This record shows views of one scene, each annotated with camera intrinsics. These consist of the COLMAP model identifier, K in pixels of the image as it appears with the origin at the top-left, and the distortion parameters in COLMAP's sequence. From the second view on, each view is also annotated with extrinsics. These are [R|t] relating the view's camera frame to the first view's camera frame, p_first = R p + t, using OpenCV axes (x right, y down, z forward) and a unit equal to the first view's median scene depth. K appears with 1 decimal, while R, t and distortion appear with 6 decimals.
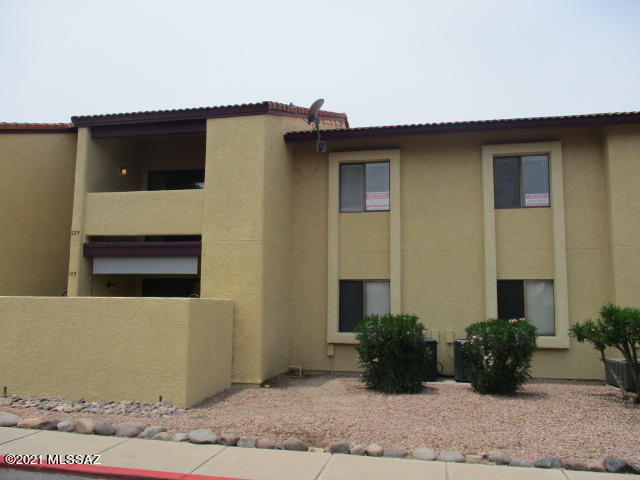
lens RADIAL K [[498.8, 0, 343.4], [0, 498.8, 238.4], [0, 0, 1]] dist [-0.026390, 0.004846]
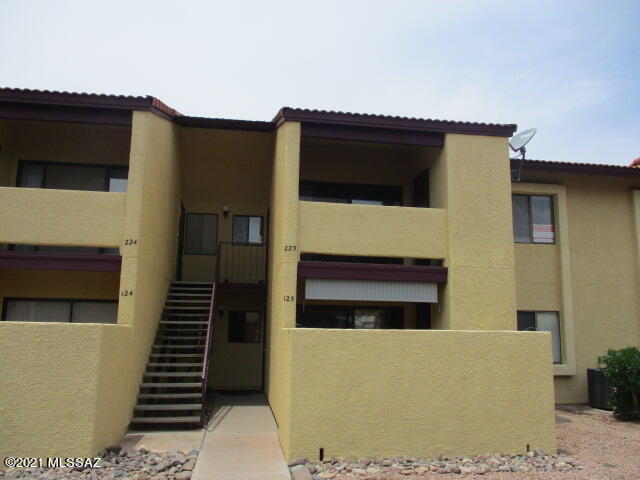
lens RADIAL K [[517.2, 0, 320.0], [0, 517.2, 240.0], [0, 0, 1]] dist [0.023260, -0.001516]
pose [[0.933052, 0.064597, 0.353895, -0.776203], [-0.051915, 0.997627, -0.045223, 0.010844], [-0.355977, 0.023823, 0.934191, 0.184592]]
